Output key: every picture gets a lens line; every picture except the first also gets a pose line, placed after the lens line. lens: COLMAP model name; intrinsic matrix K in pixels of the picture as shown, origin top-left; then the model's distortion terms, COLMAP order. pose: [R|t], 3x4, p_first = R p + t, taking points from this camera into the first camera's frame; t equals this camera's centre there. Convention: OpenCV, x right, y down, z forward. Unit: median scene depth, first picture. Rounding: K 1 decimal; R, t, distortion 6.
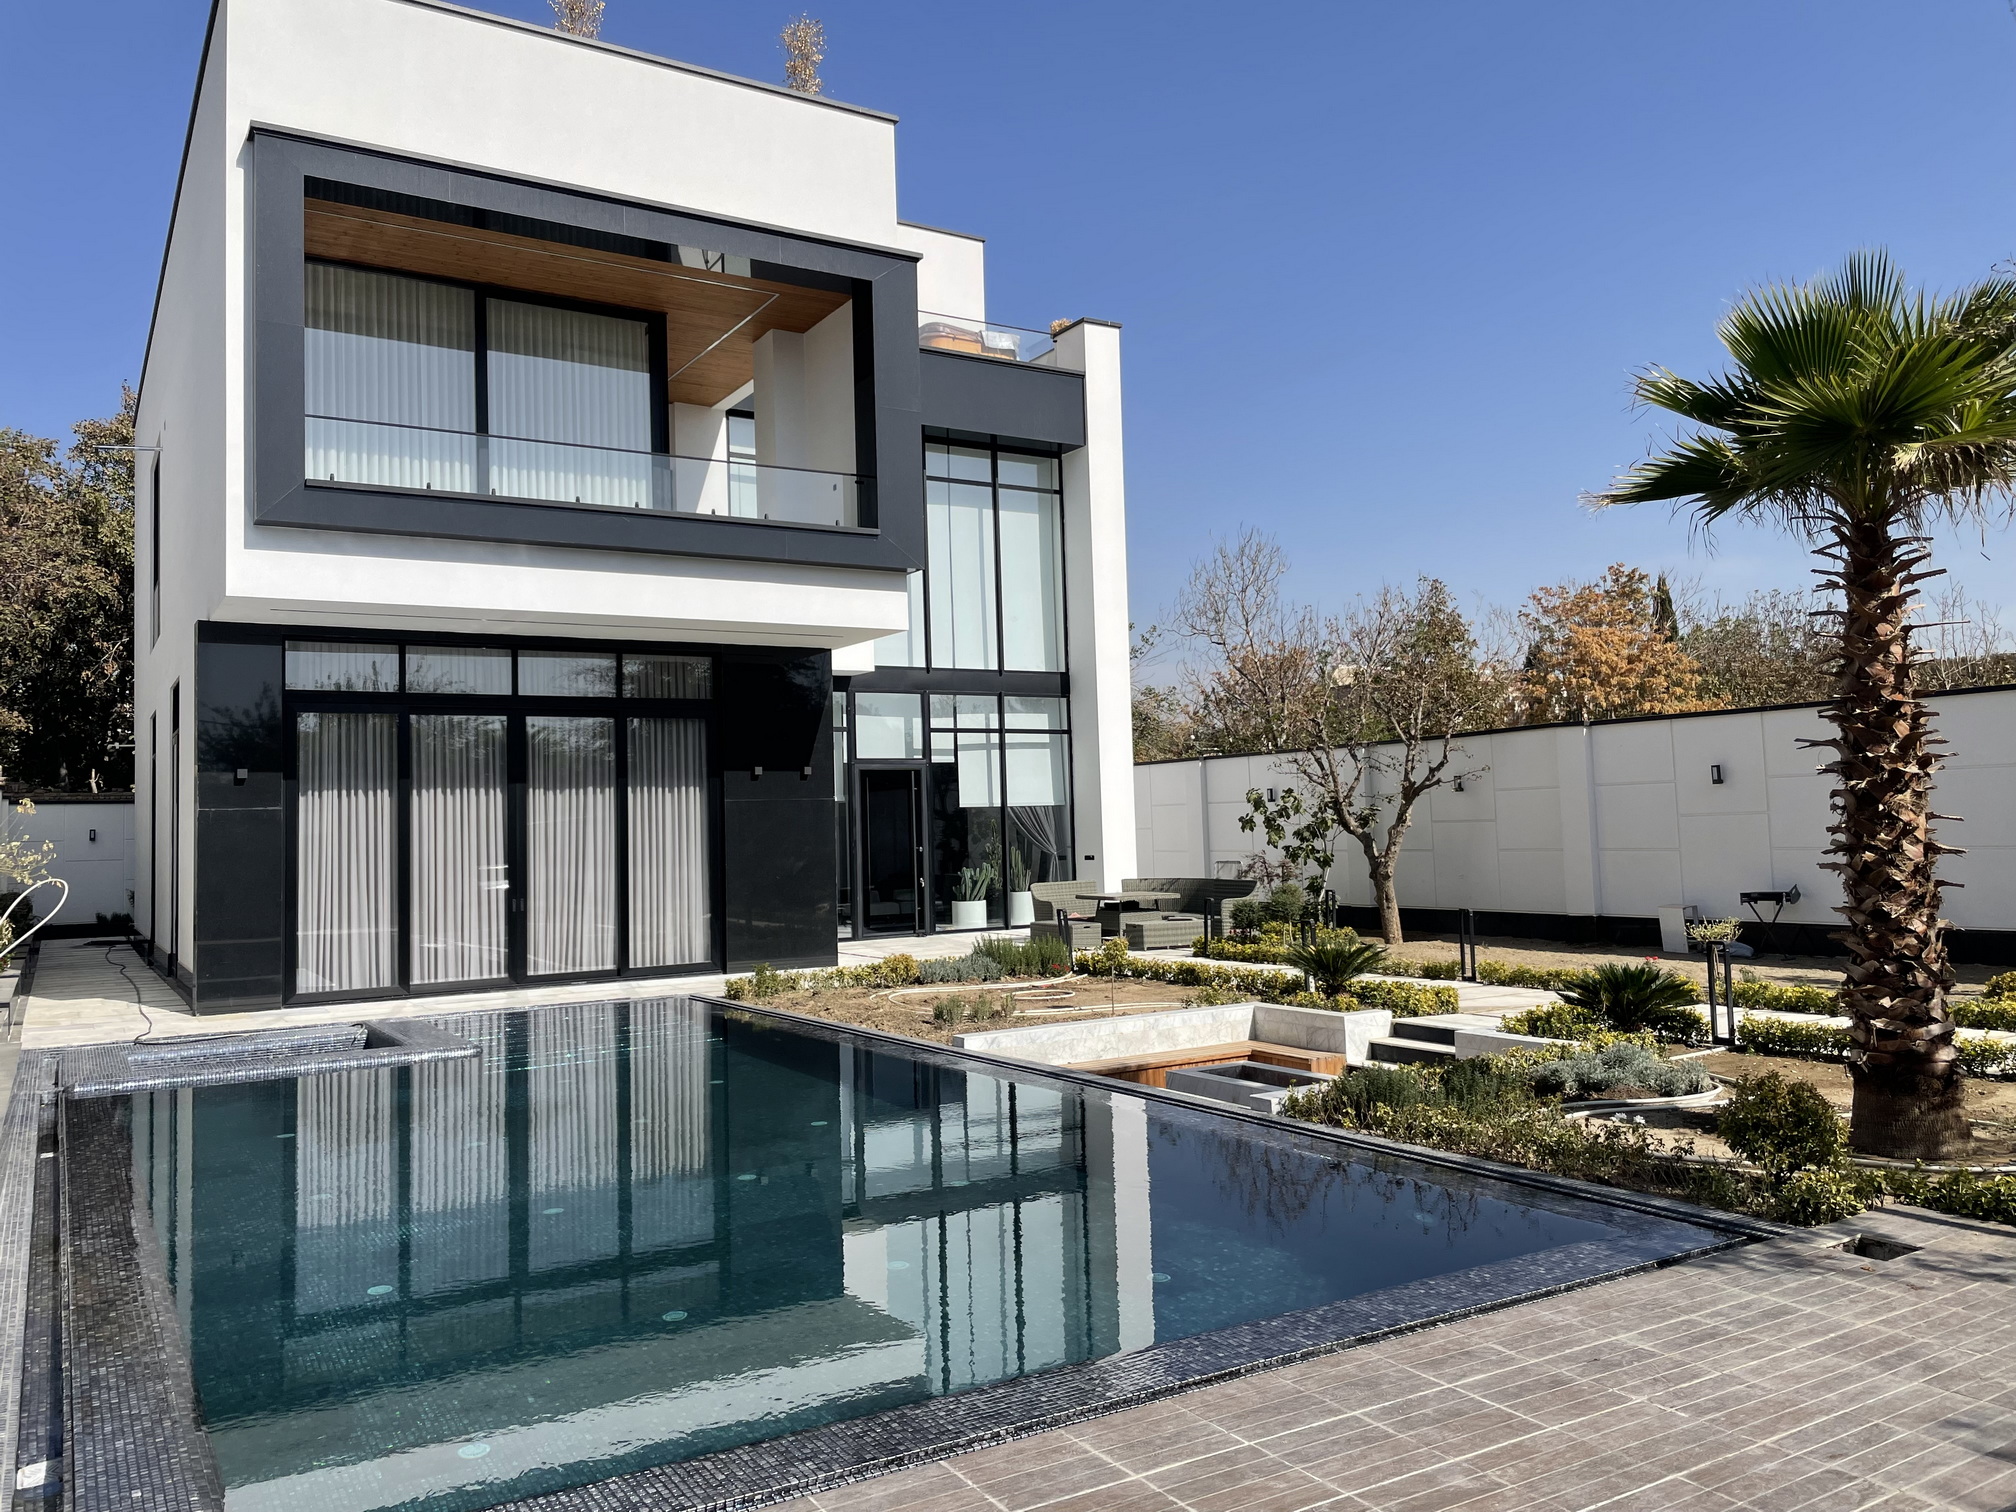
lens RADIAL K [[1549.3, 0, 1095.6], [0, 1549.3, 742.3], [0, 0, 1]] dist [0.072245, -0.097805]
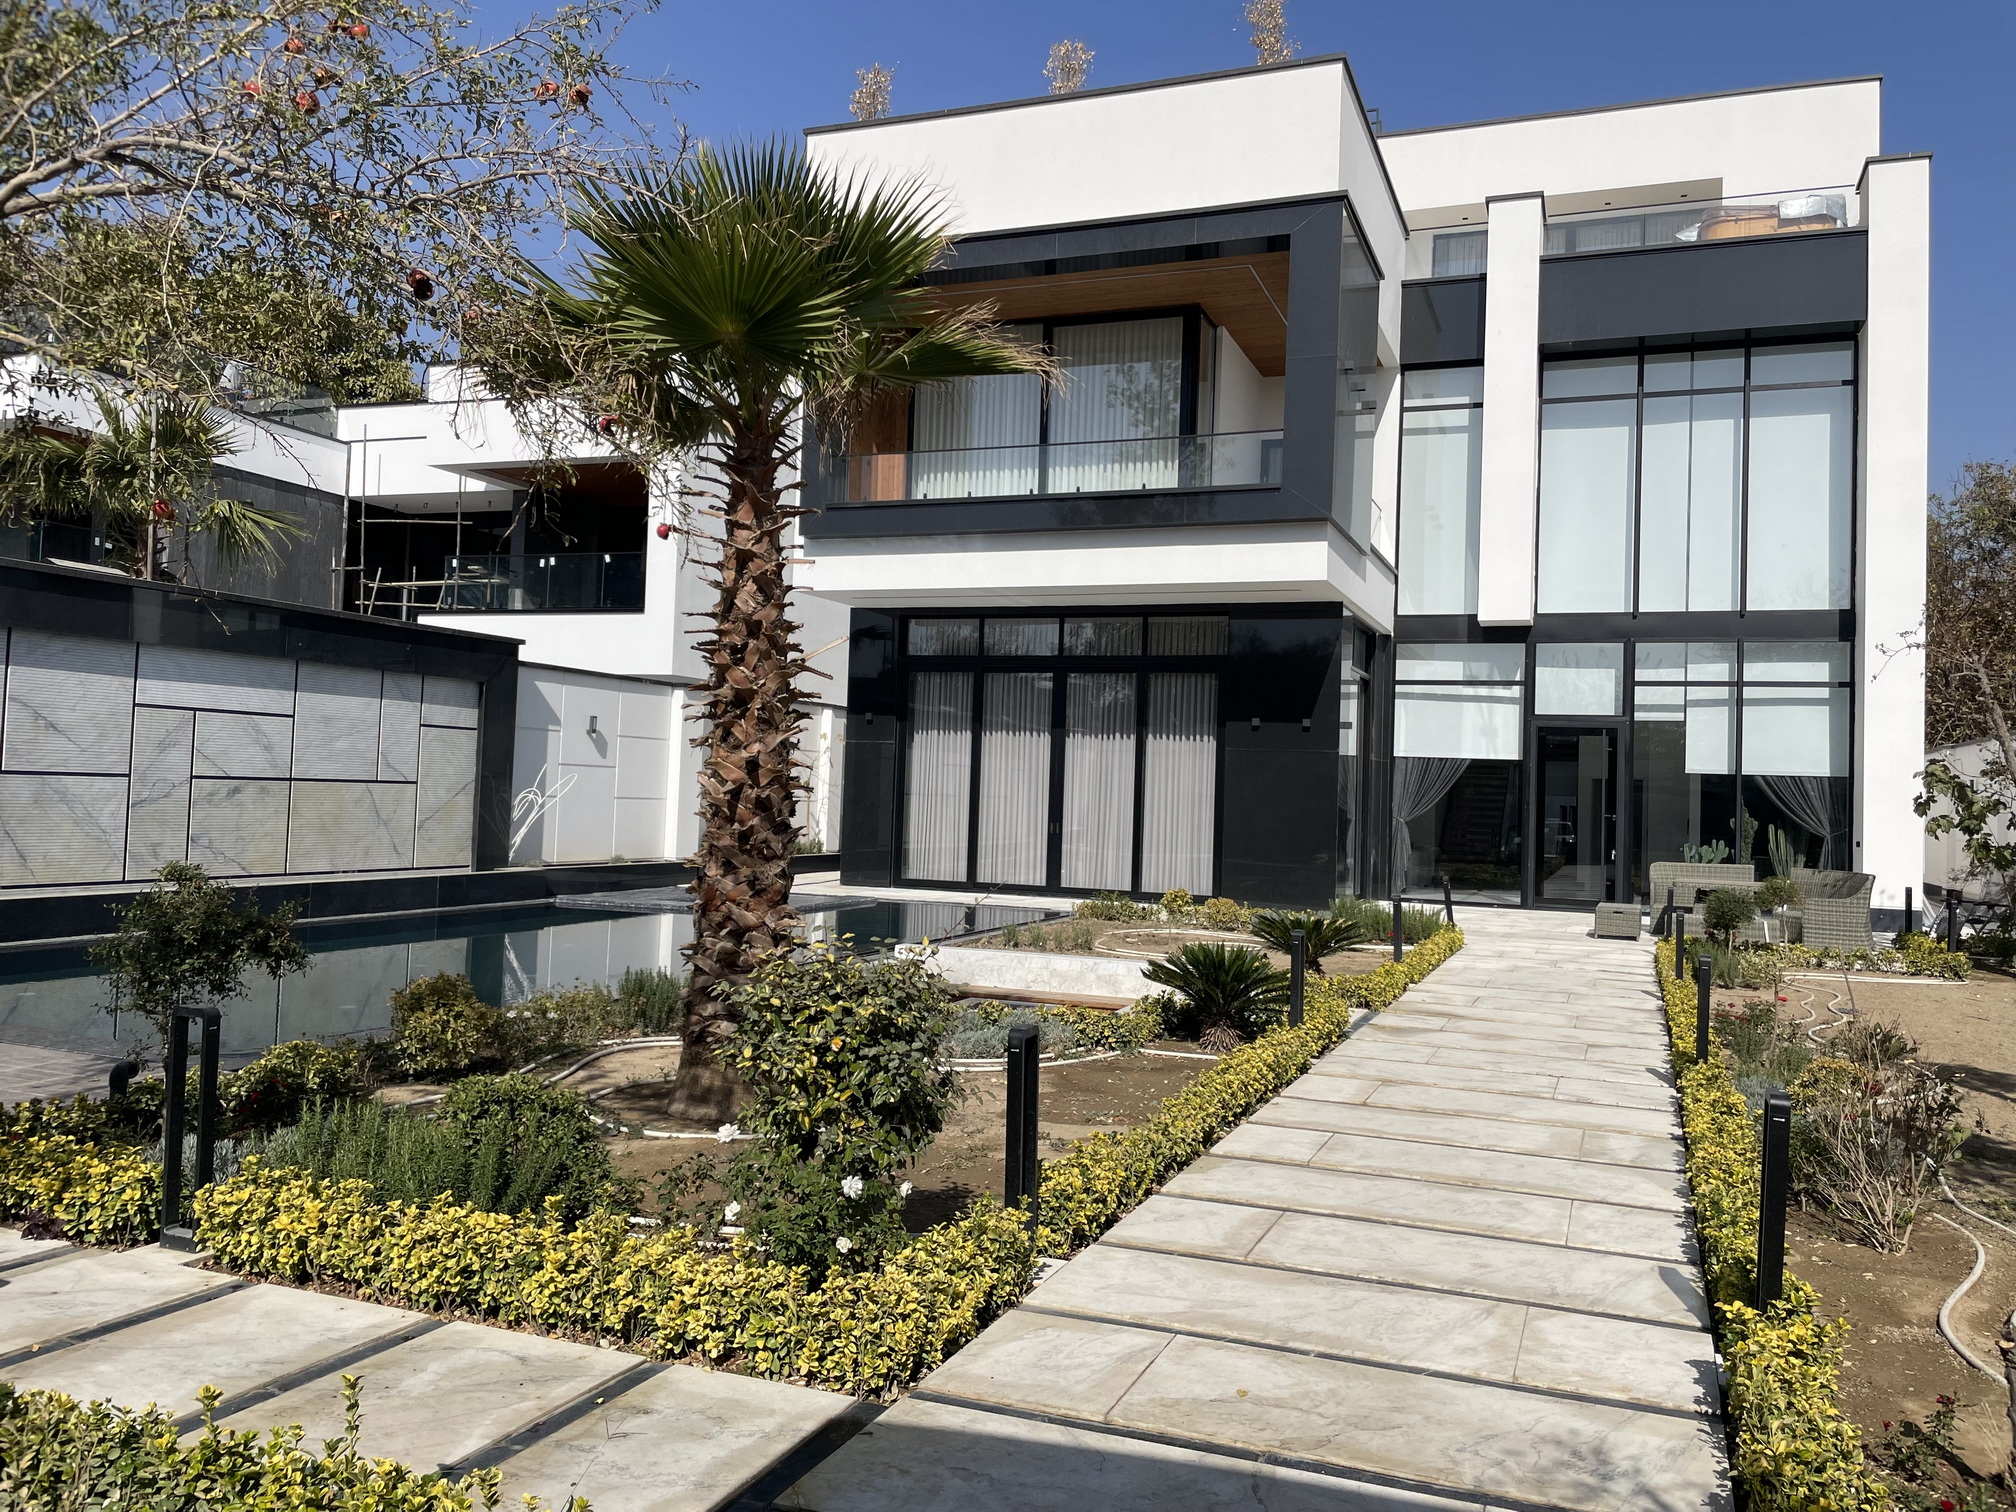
lens RADIAL K [[1549.3, 0, 1011.5], [0, 1549.3, 749.0], [0, 0, 1]] dist [0.072245, -0.097805]
pose [[0.566880, 0.024382, -0.823440, 0.565827], [-0.004503, 0.999639, 0.026499, 0.009874], [0.823788, -0.011314, 0.566785, 0.267019]]
